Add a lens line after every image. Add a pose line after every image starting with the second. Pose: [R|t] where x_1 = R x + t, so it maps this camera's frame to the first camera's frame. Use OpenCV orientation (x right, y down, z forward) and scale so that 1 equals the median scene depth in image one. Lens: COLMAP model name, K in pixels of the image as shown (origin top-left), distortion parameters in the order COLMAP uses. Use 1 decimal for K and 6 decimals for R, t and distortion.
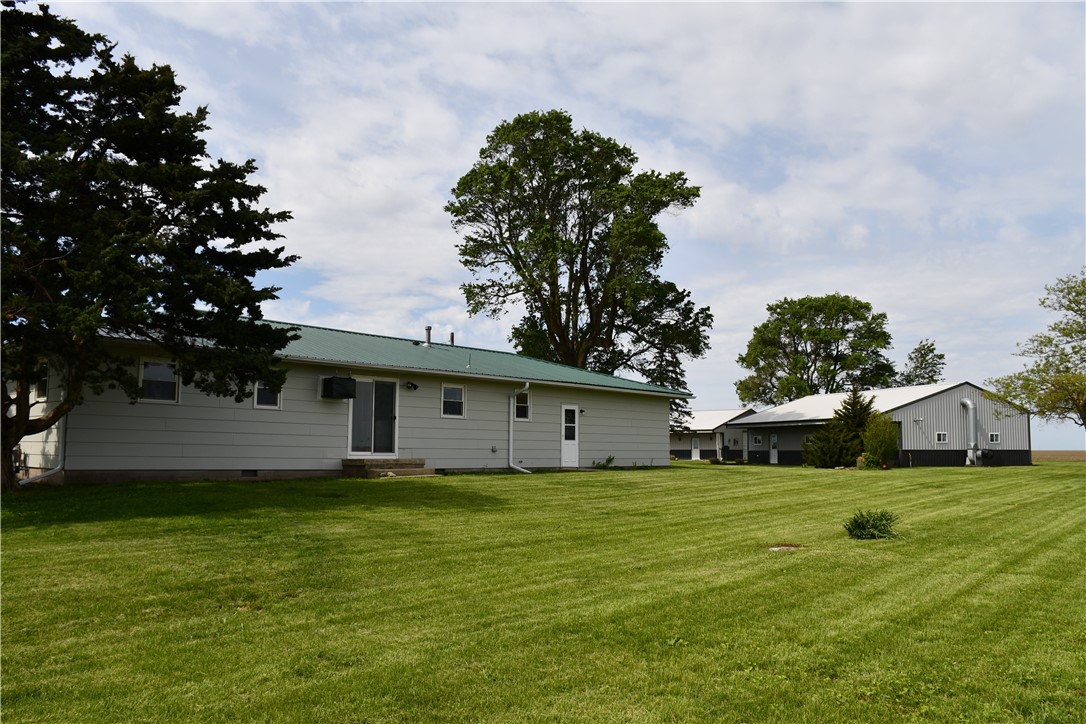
lens RADIAL K [[848.1, 0, 540.4], [0, 848.1, 375.4], [0, 0, 1]] dist [-0.152630, 0.109568]
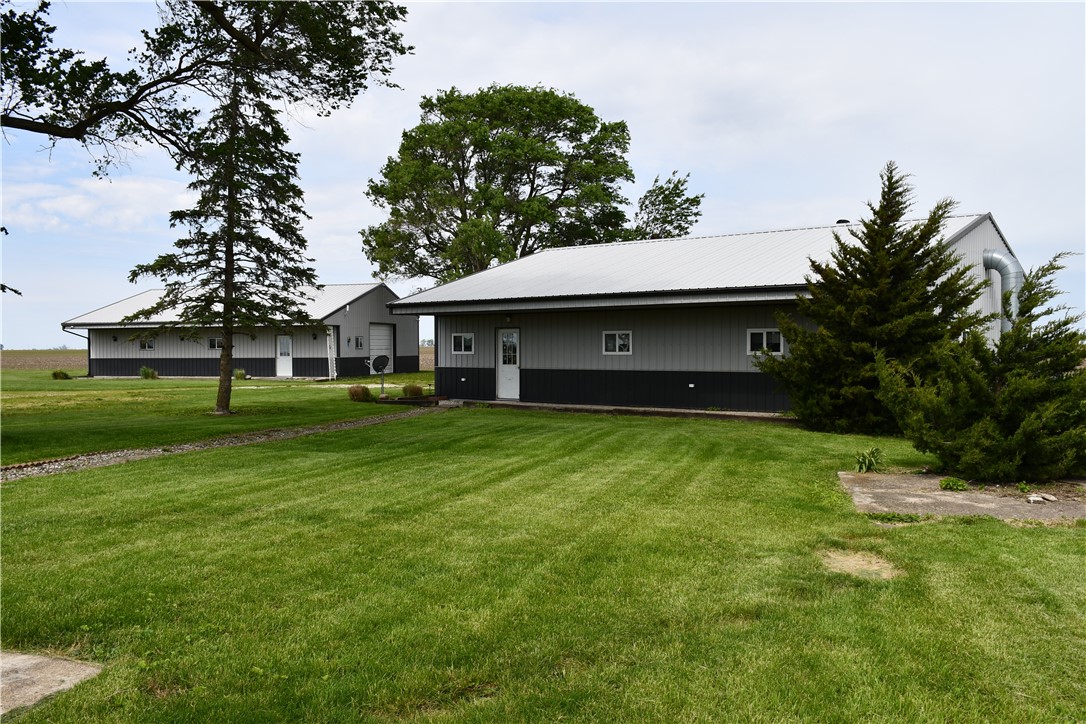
lens RADIAL K [[909.8, 0, 543.0], [0, 909.8, 362.0], [0, 0, 1]] dist [-0.138088, 0.001190]
pose [[0.877098, -0.021683, 0.479822, 0.057421], [-0.030019, 0.994553, 0.099817, 0.030773], [-0.479372, -0.101953, 0.871670, 0.457129]]
